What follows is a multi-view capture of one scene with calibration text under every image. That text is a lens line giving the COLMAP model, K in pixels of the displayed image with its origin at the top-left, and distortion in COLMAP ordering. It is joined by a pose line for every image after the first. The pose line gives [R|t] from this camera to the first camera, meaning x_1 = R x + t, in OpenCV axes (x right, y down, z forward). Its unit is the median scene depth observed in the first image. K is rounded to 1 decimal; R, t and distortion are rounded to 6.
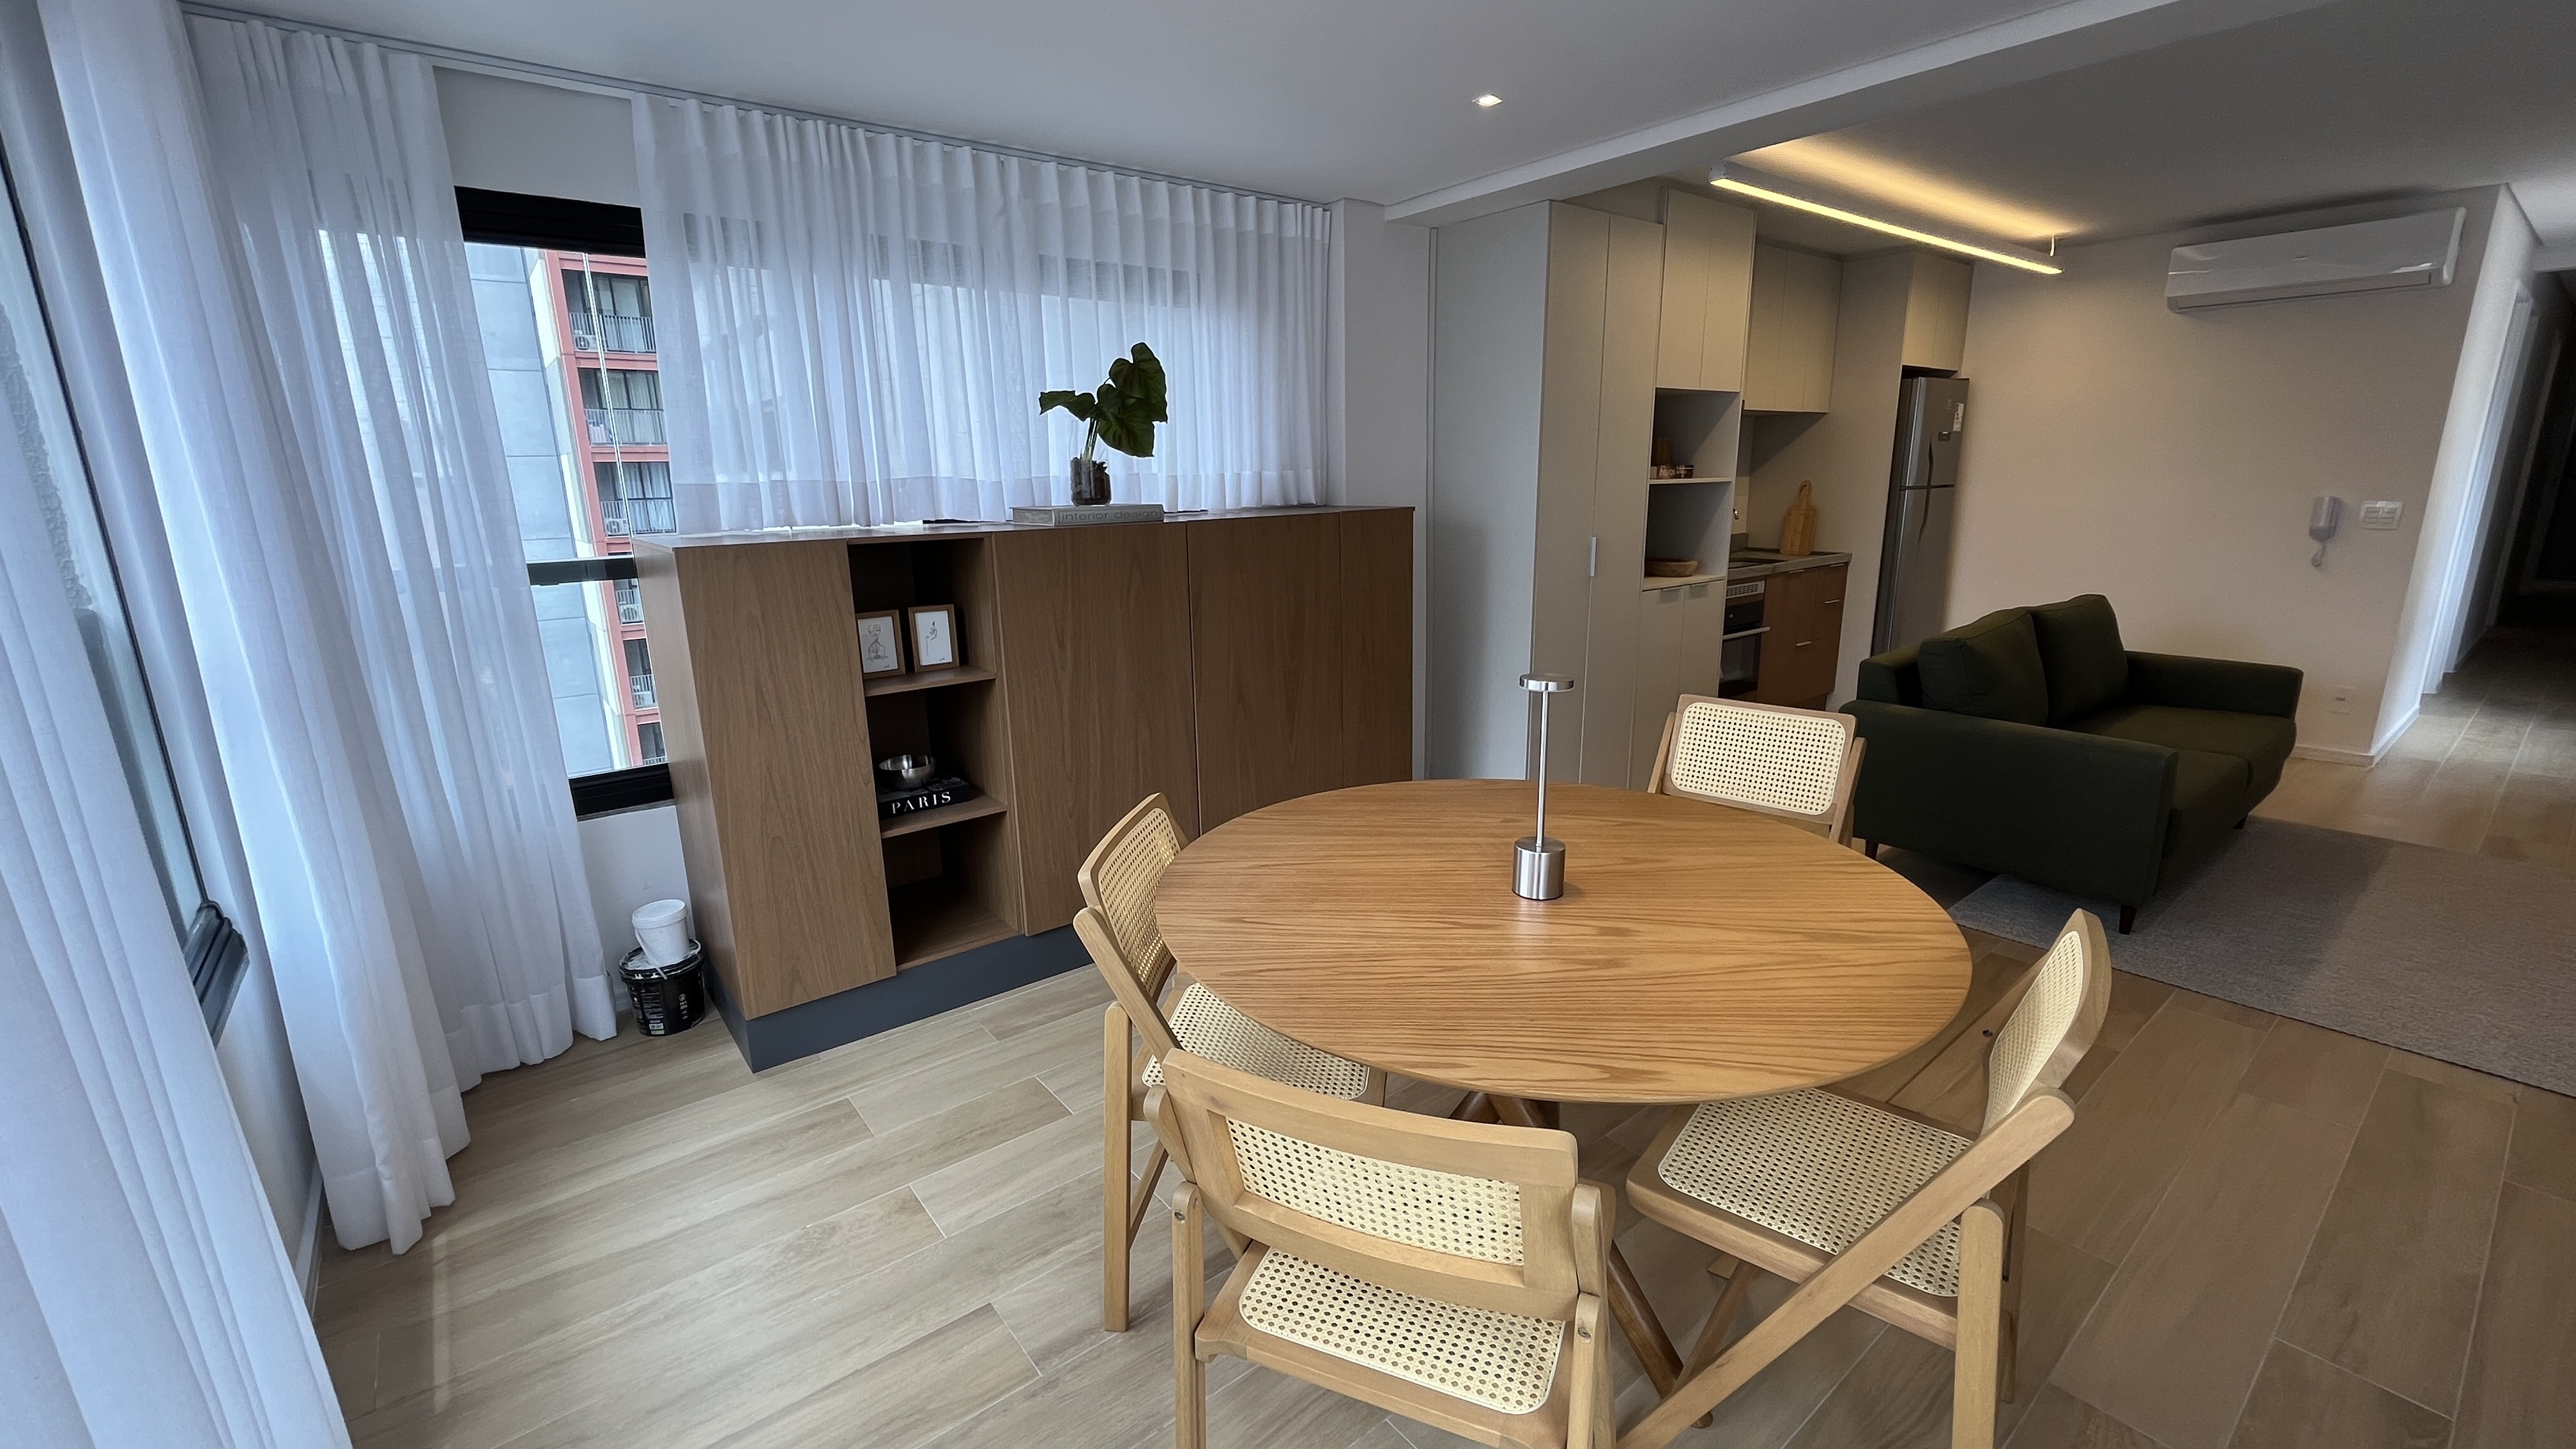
lens RADIAL K [[1054.0, 0, 1283.8], [0, 1054.0, 719.4], [0, 0, 1]] dist [-0.000446, 0.000442]
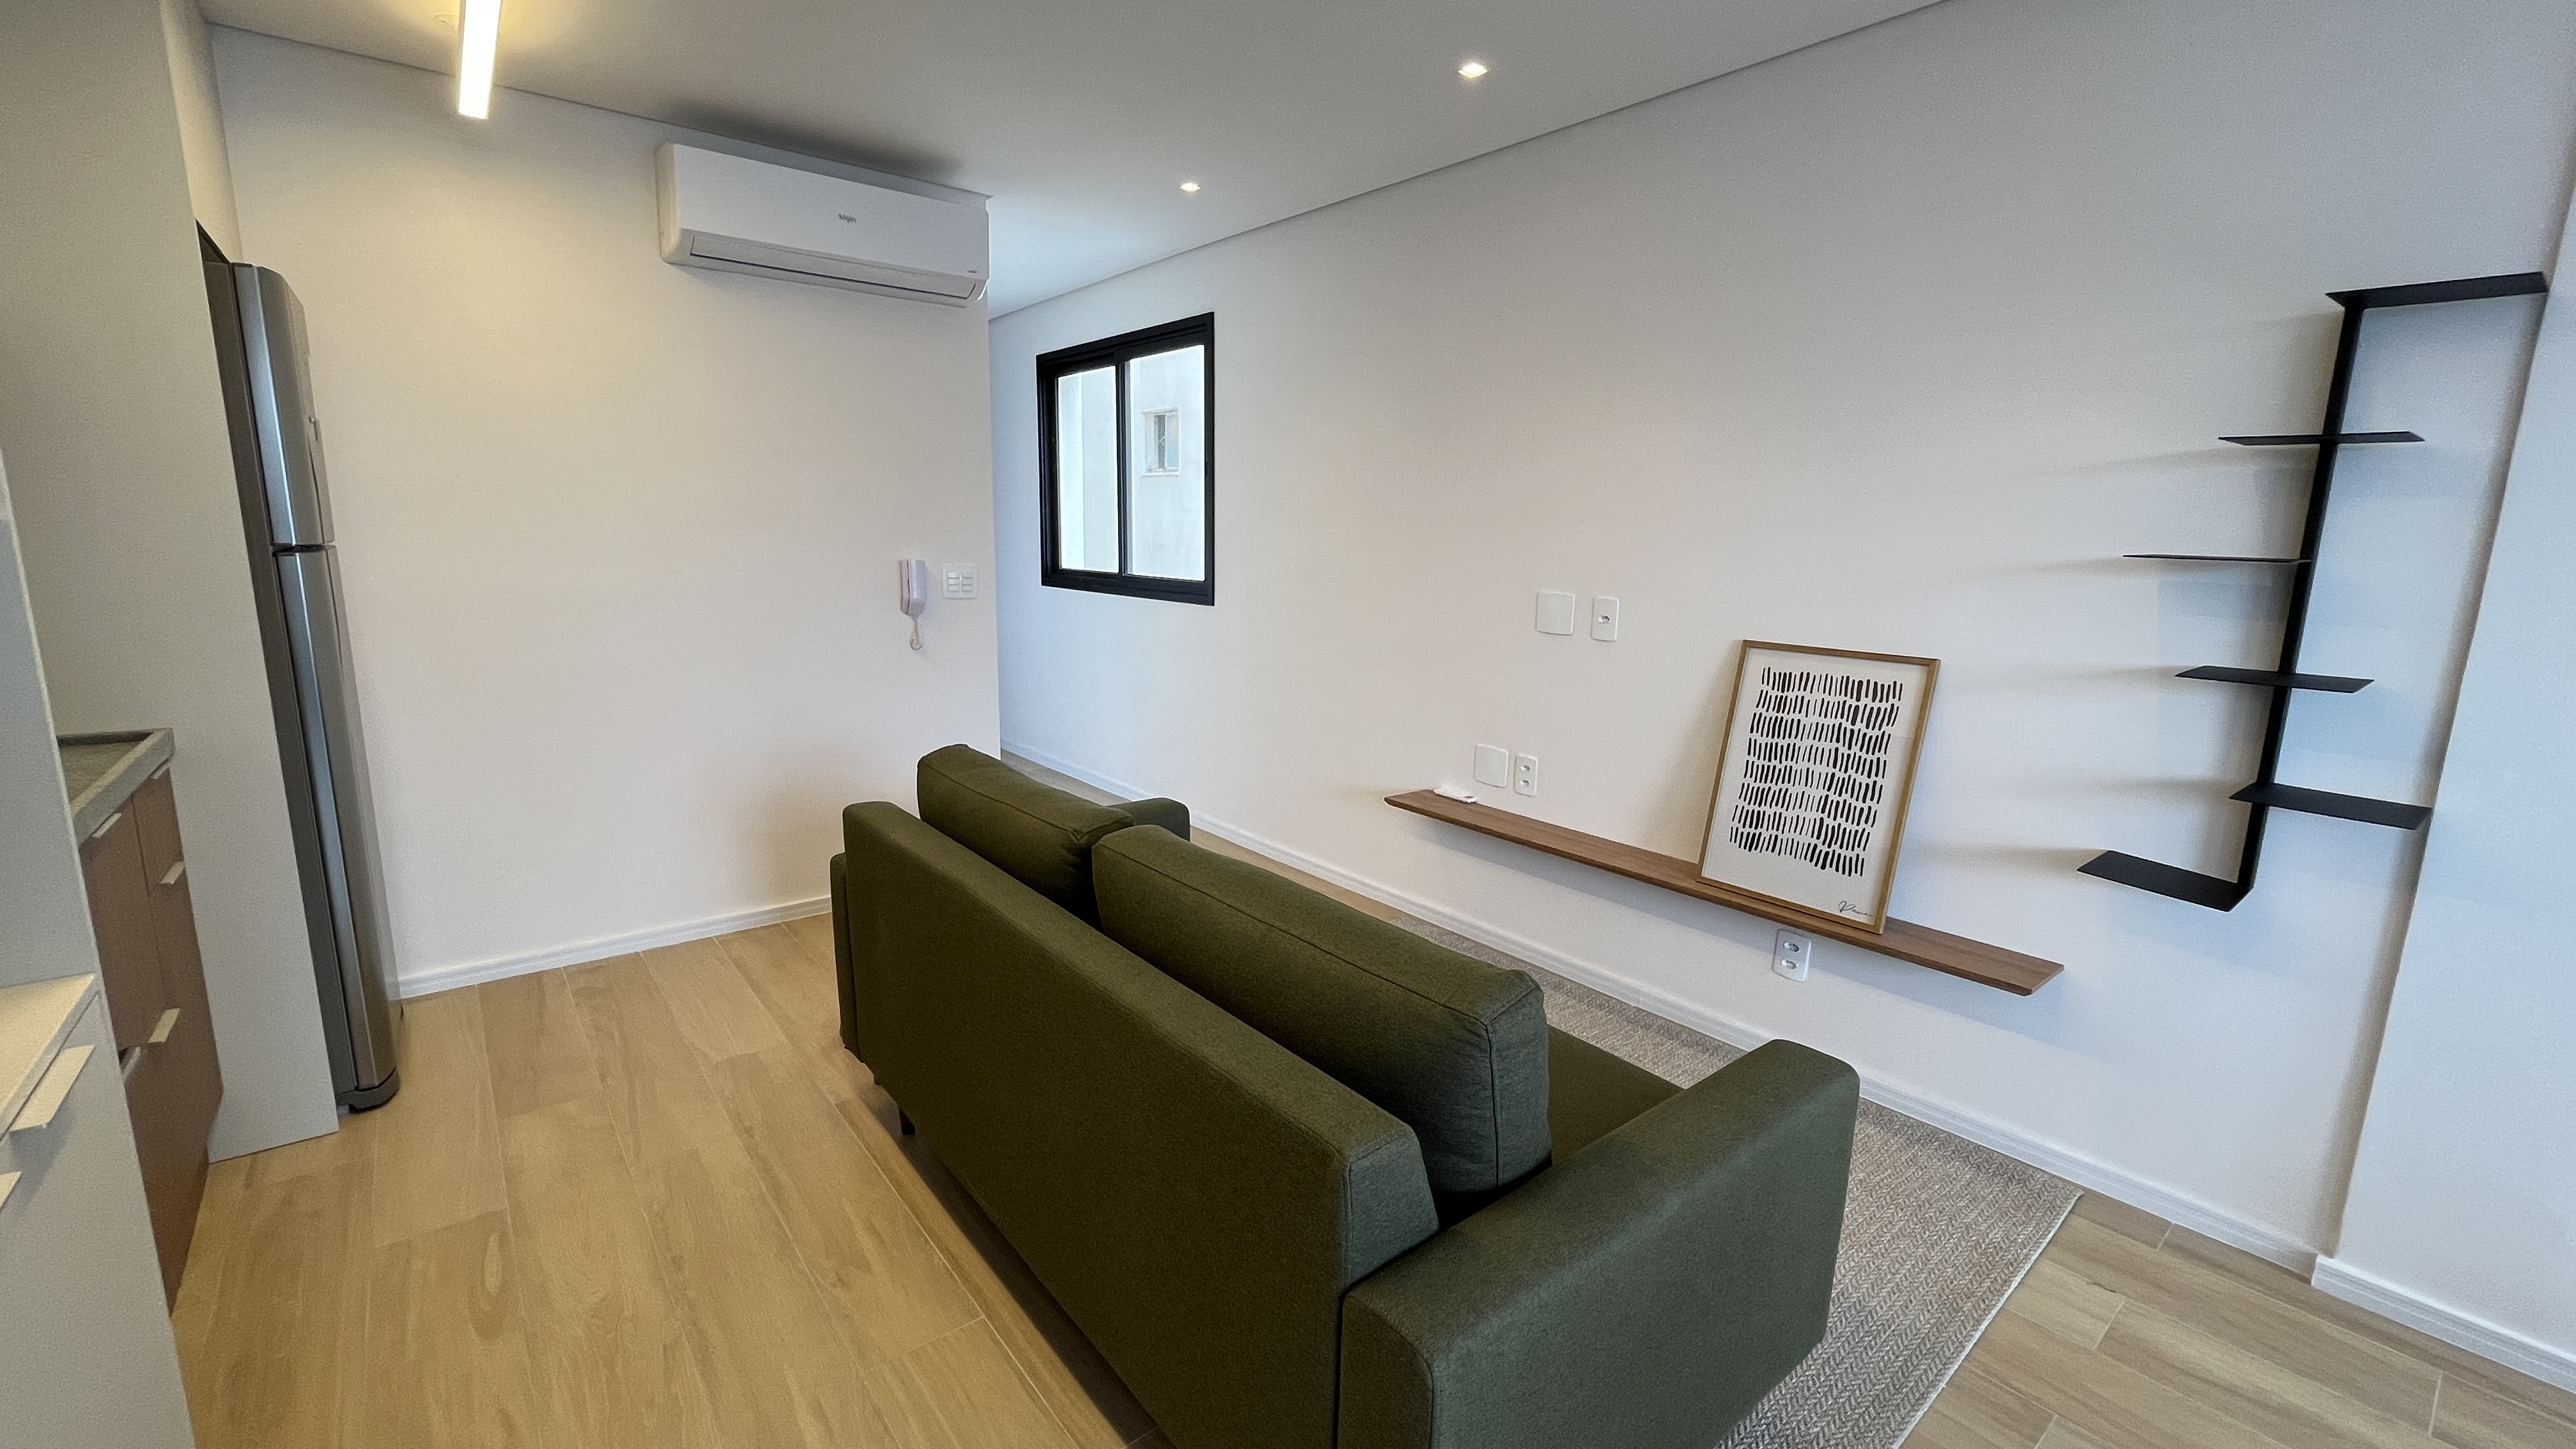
lens RADIAL K [[1054.0, 0, 1283.8], [0, 1054.0, 719.4], [0, 0, 1]] dist [-0.000446, 0.000442]
pose [[-0.013548, -0.162643, 0.986592, 0.221795], [0.214302, 0.963283, 0.161743, -0.169435], [-0.976673, 0.213620, 0.021805, 0.764518]]
